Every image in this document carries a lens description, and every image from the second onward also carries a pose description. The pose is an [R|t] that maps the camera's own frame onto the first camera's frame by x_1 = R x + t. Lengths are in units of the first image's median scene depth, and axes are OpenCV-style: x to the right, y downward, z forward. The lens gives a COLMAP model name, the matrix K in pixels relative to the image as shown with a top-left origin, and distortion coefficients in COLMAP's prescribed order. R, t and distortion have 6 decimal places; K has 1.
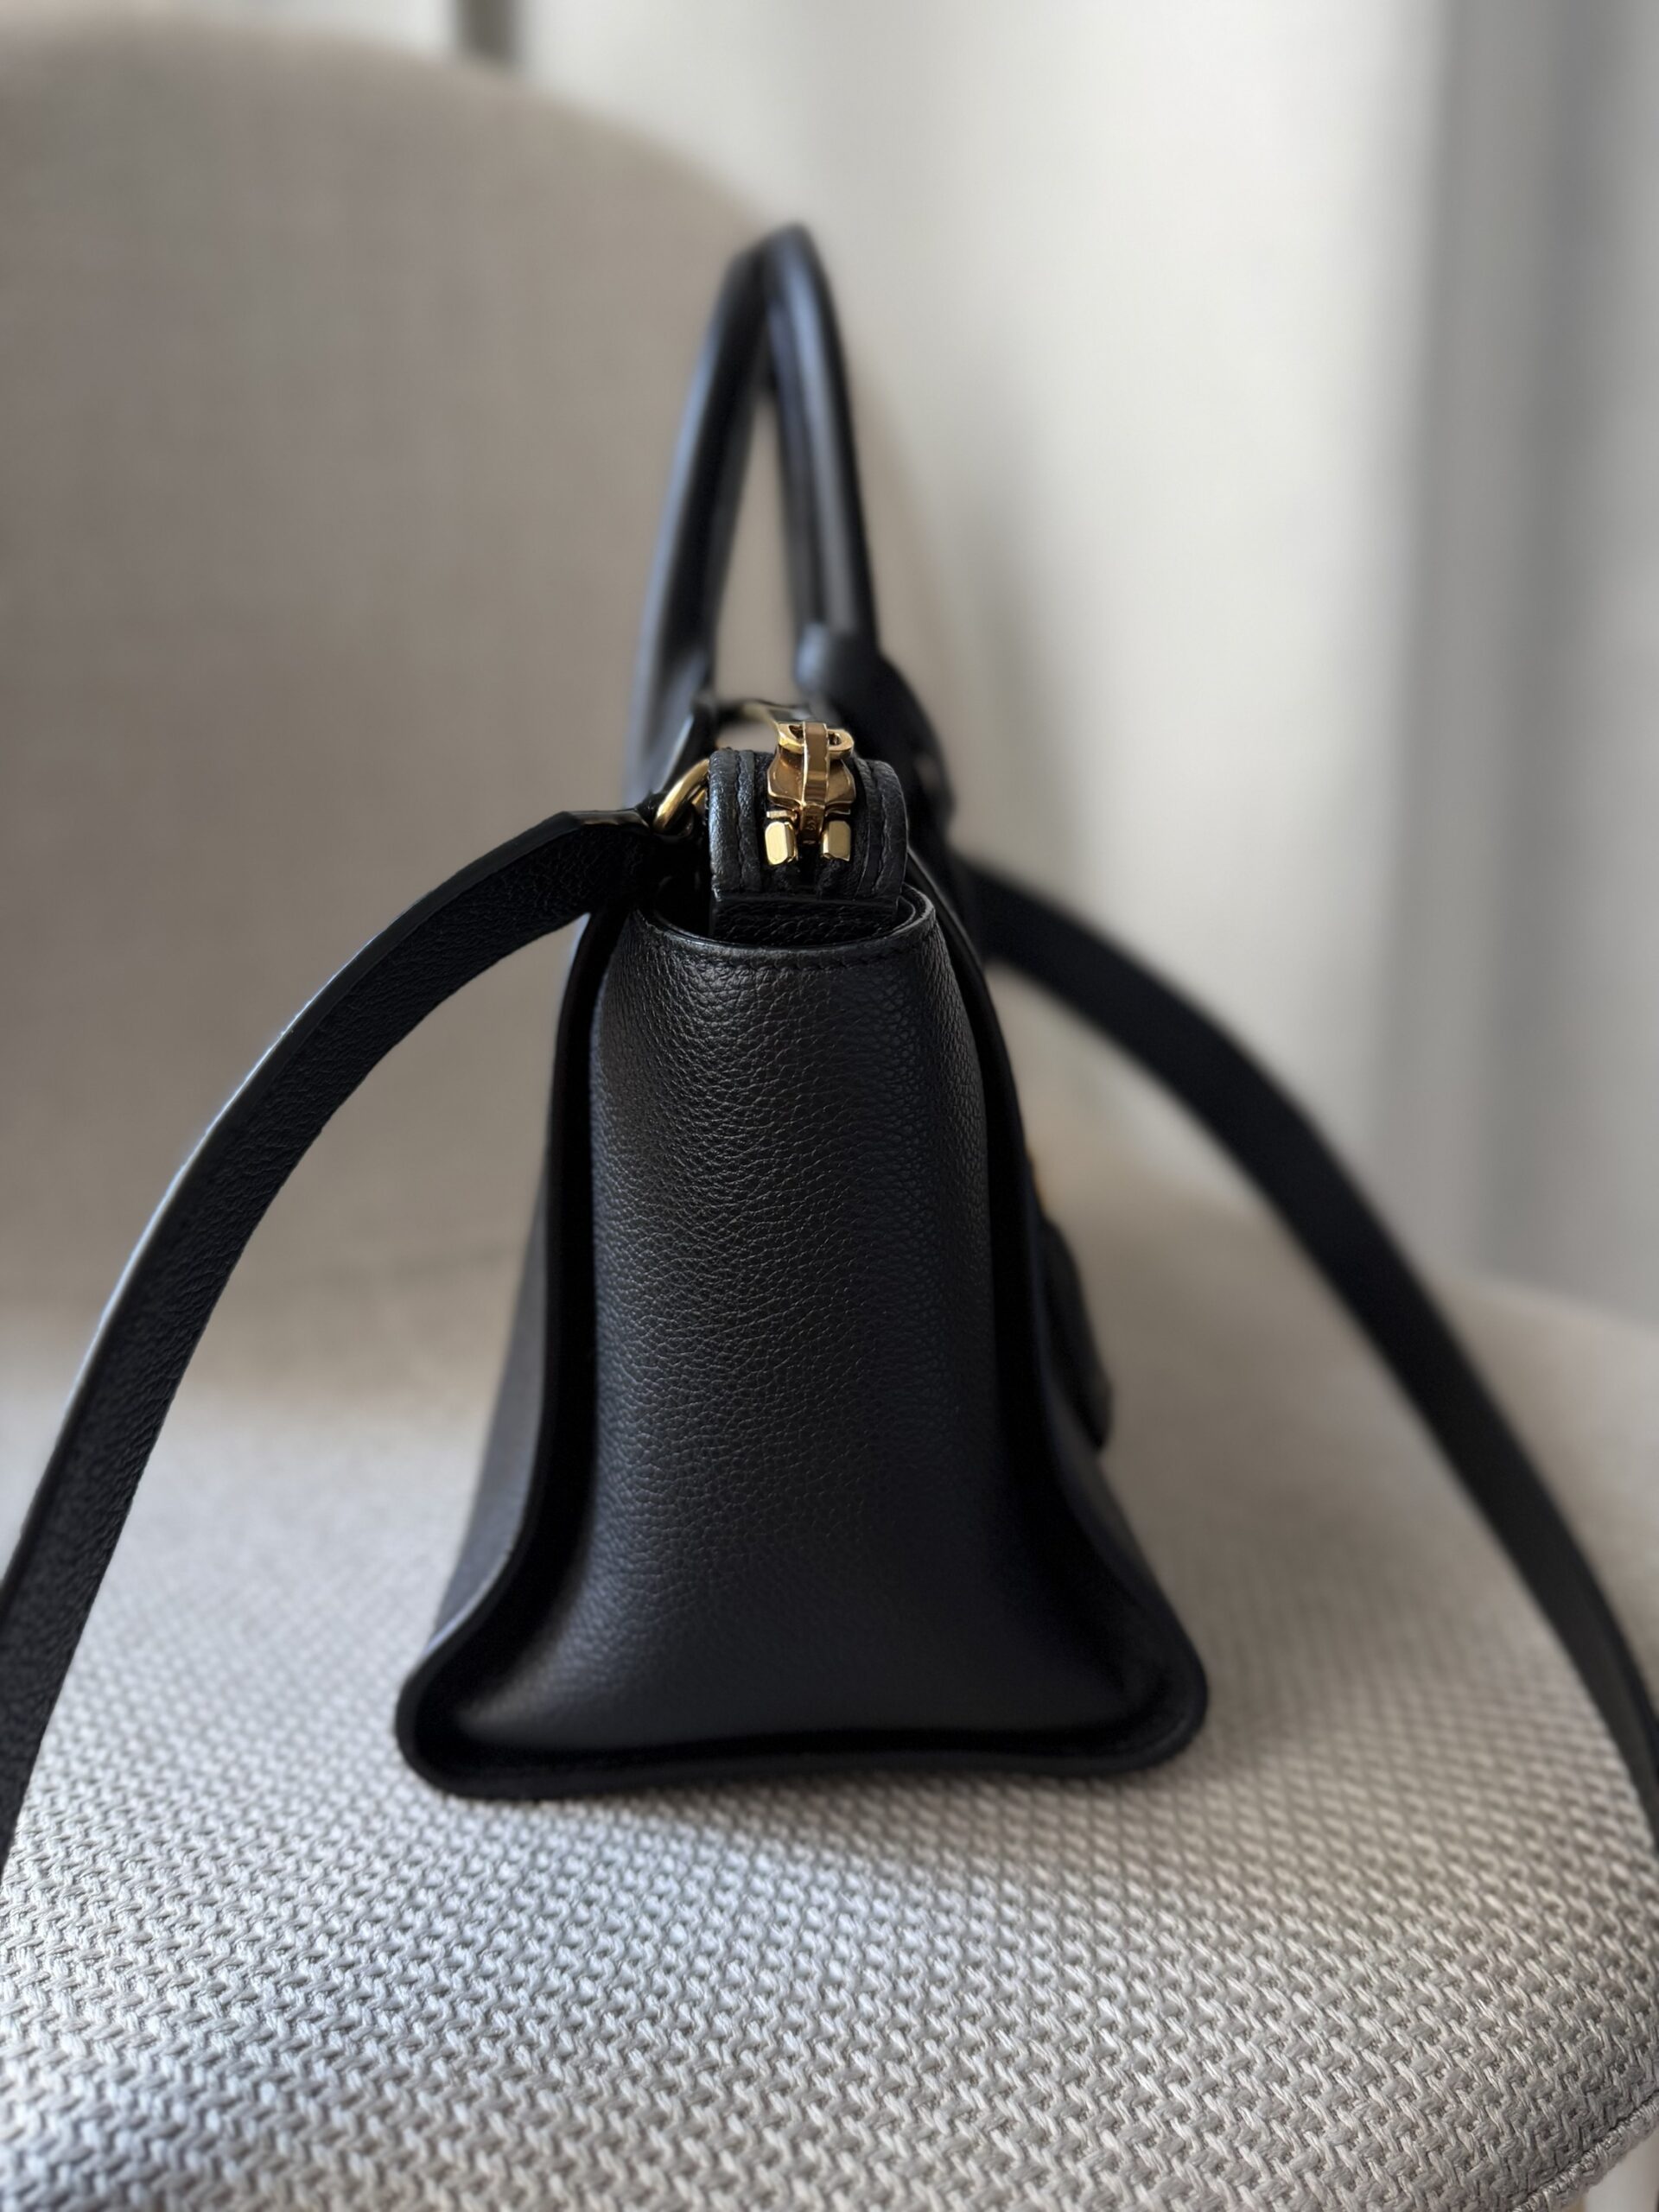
lens RADIAL K [[1649.9, 0, 829.5], [0, 1649.9, 1106.0], [0, 0, 1]] dist [-0.065601, 0.032732]
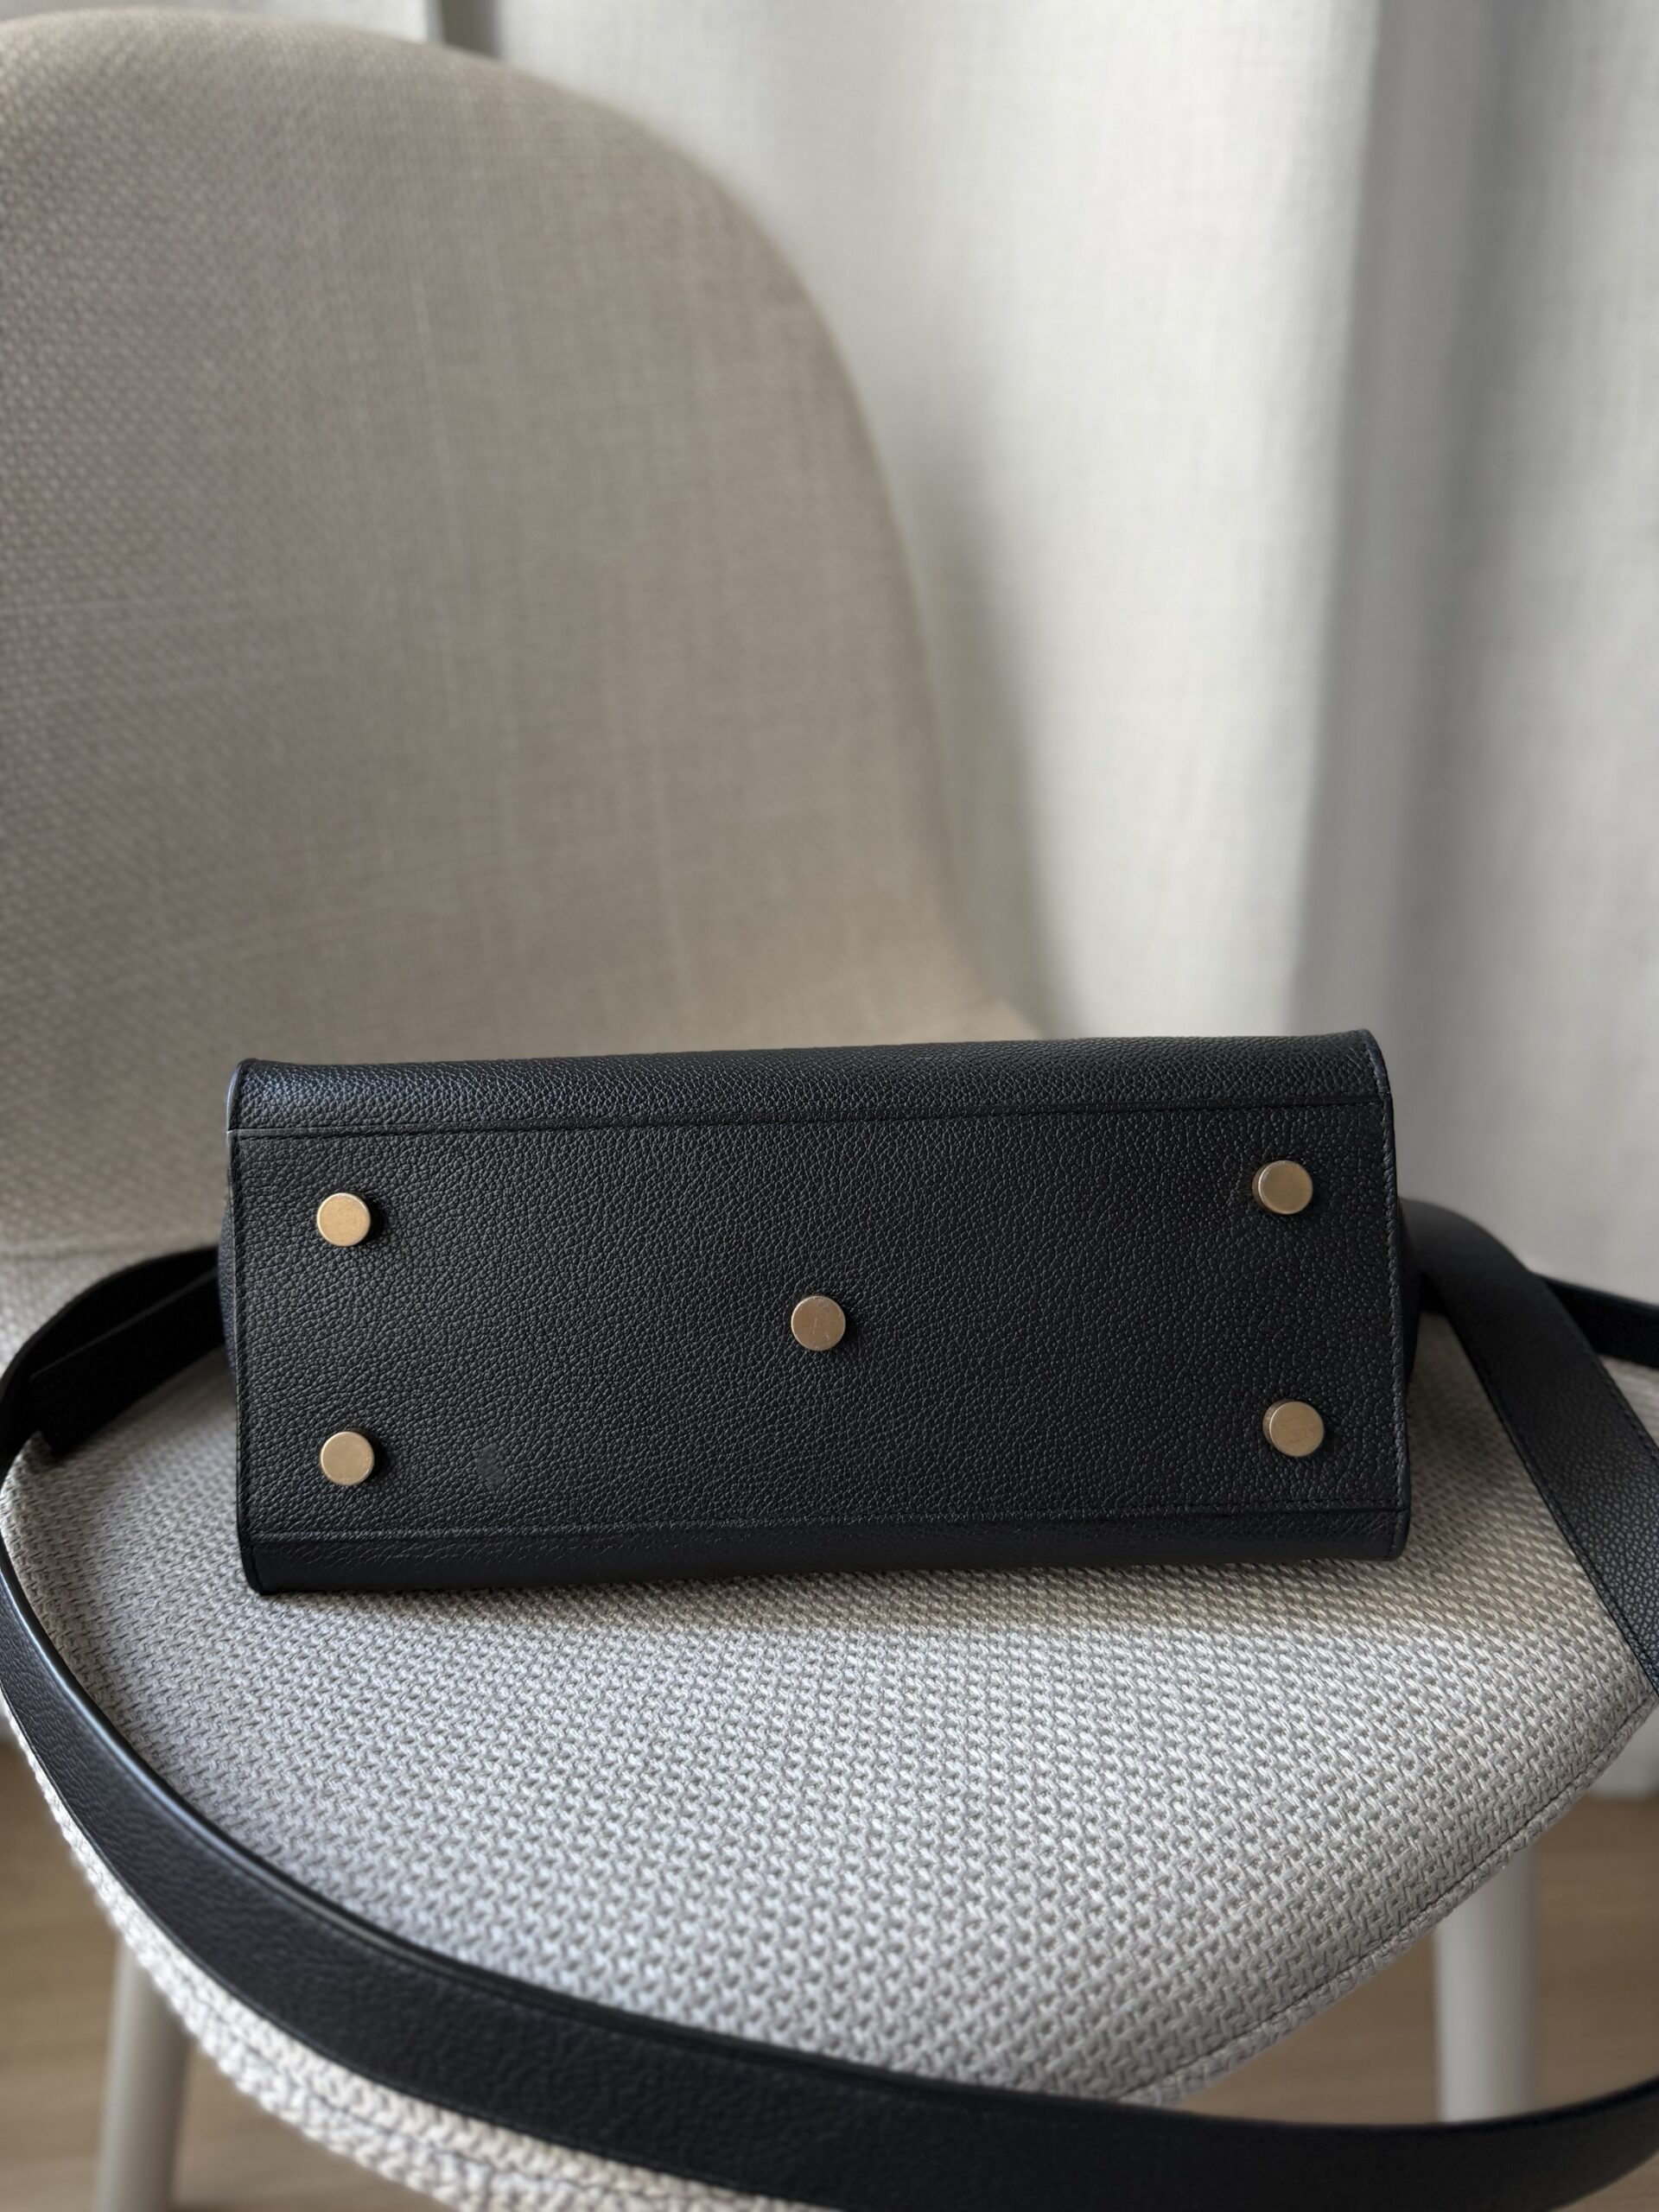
lens RADIAL K [[1625.2, 0, 834.0], [0, 1625.2, 1092.8], [0, 0, 1]] dist [-0.042953, 0.024413]
pose [[0.999252, -0.020944, 0.032501, -0.067695], [0.016767, 0.992159, 0.123855, -0.281323], [-0.034840, -0.123217, 0.991768, -0.319757]]
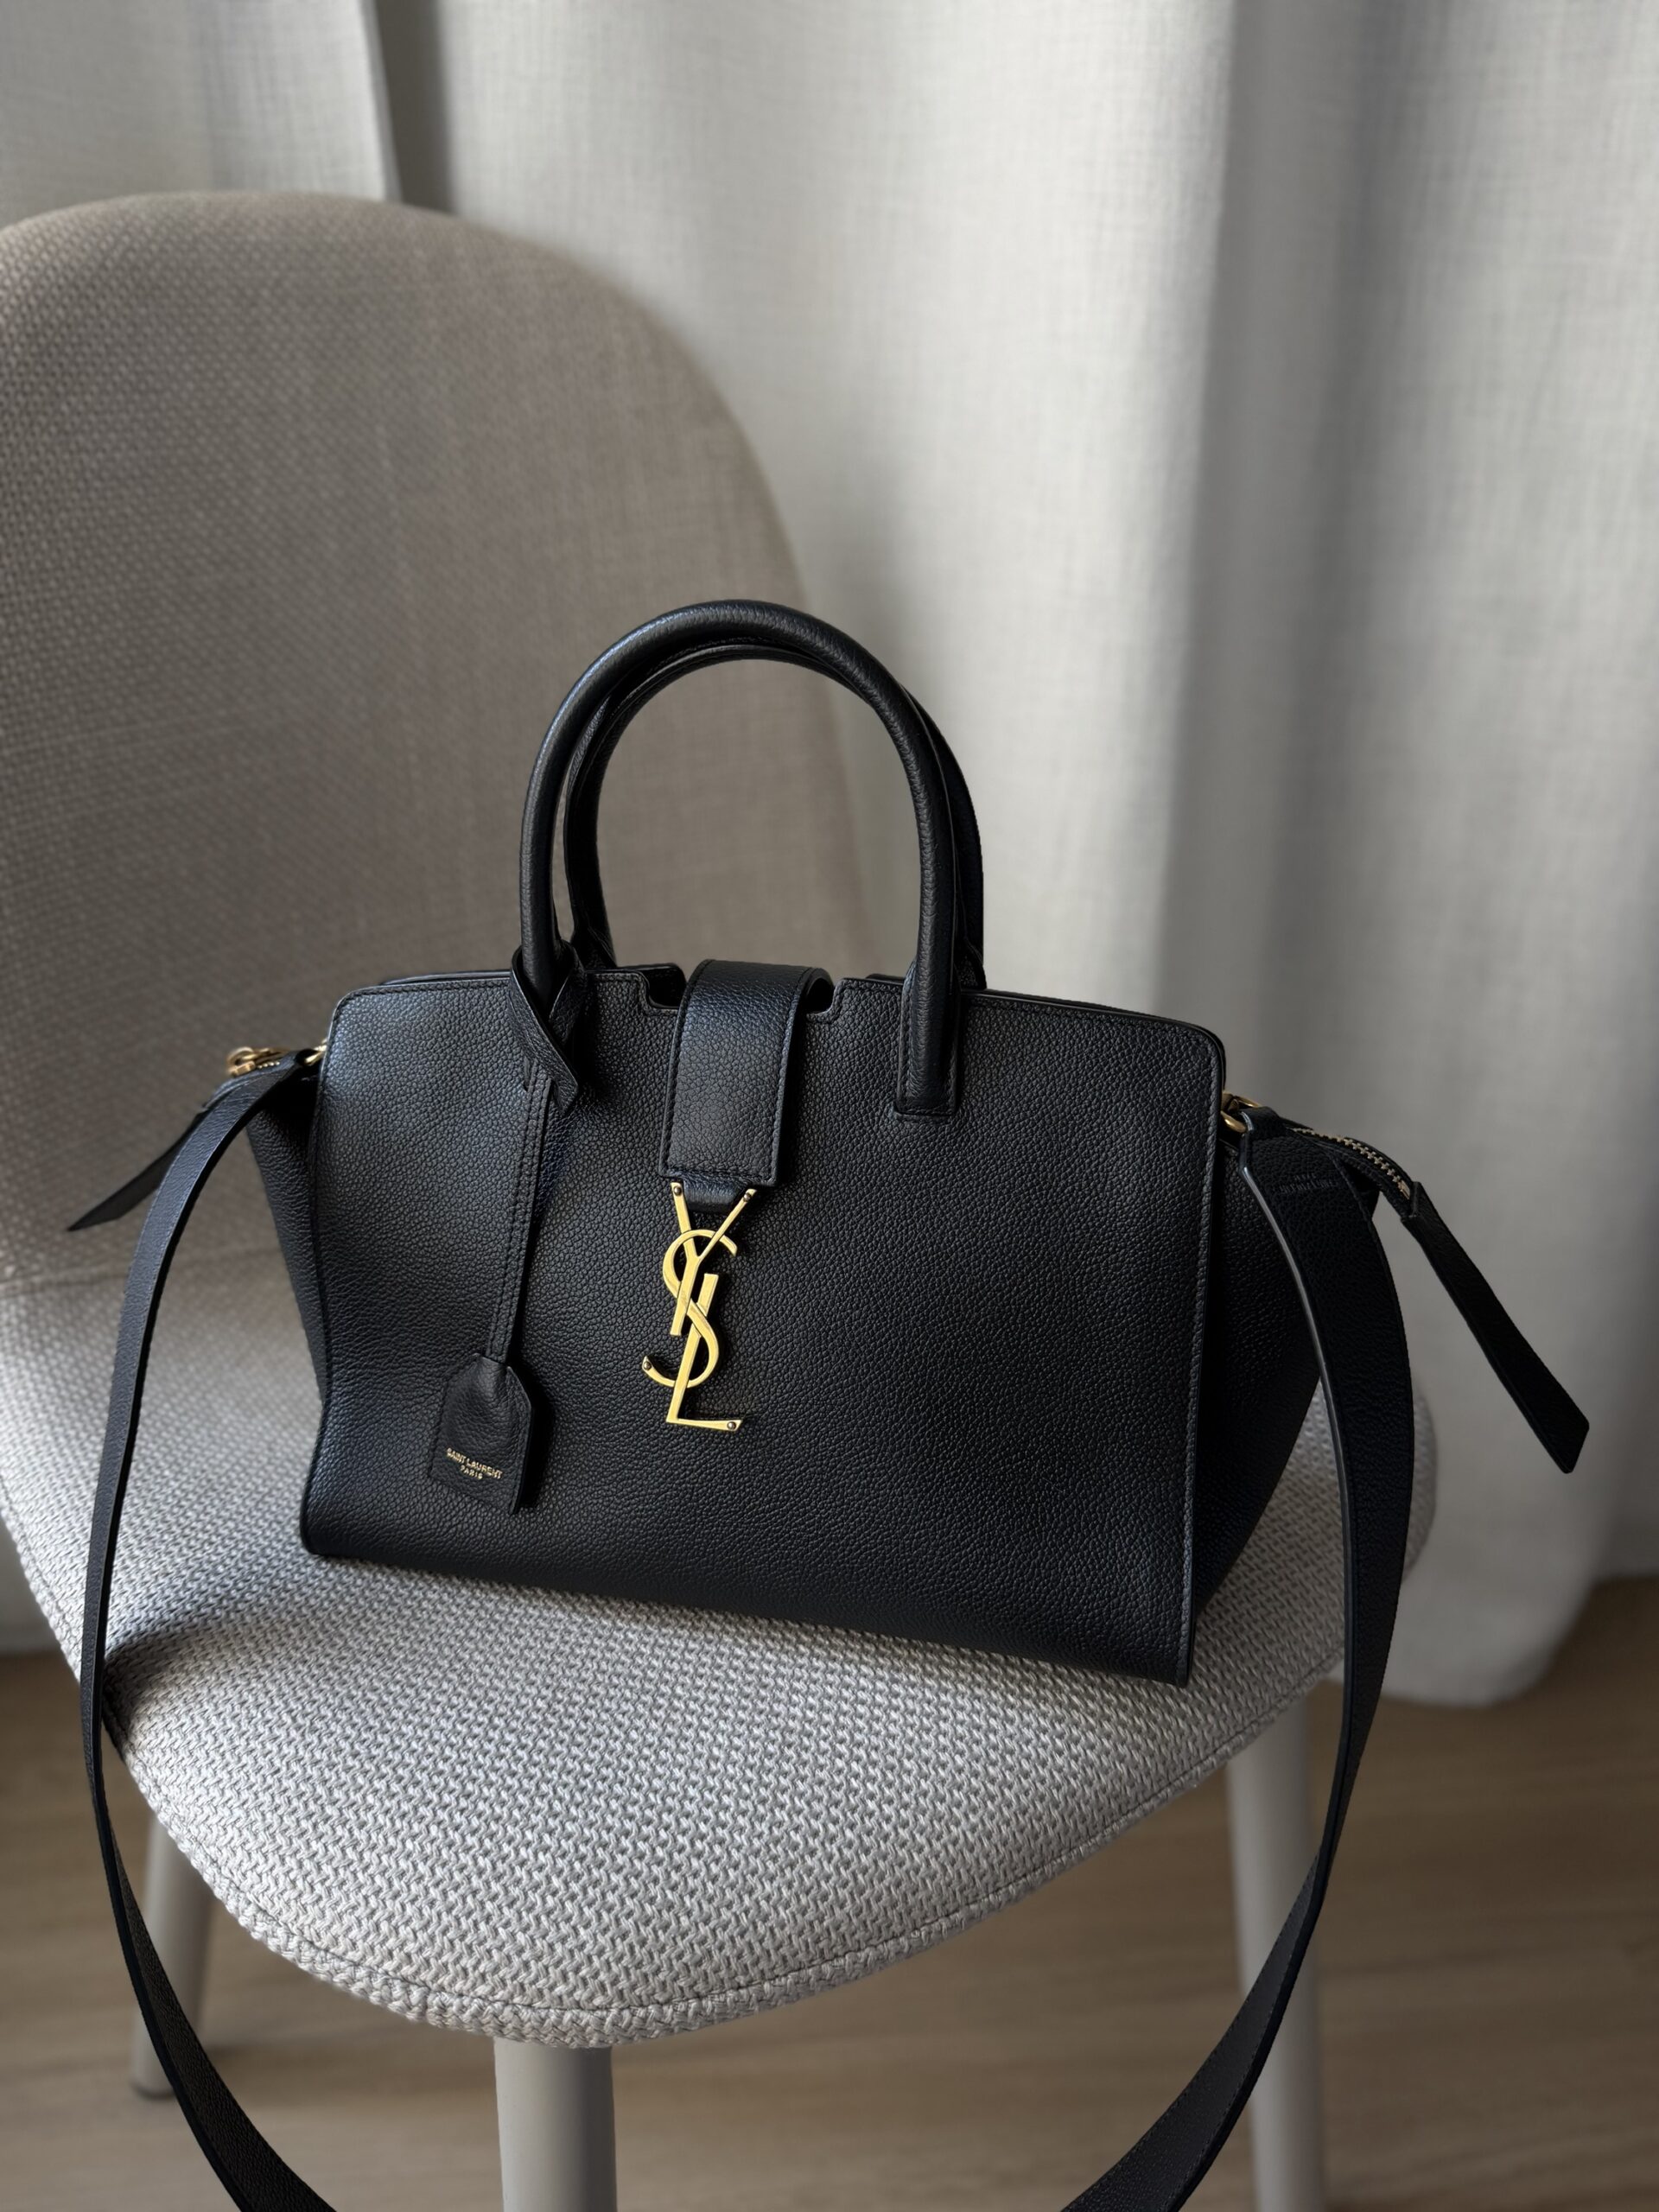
lens RADIAL K [[1607.4, 0, 832.7], [0, 1607.4, 1096.8], [0, 0, 1]] dist [-0.016613, -0.001938]
pose [[0.999262, -0.018977, 0.033394, 0.097170], [0.012510, 0.982815, 0.184168, -0.601911], [-0.036315, -0.183614, 0.982327, -0.759106]]
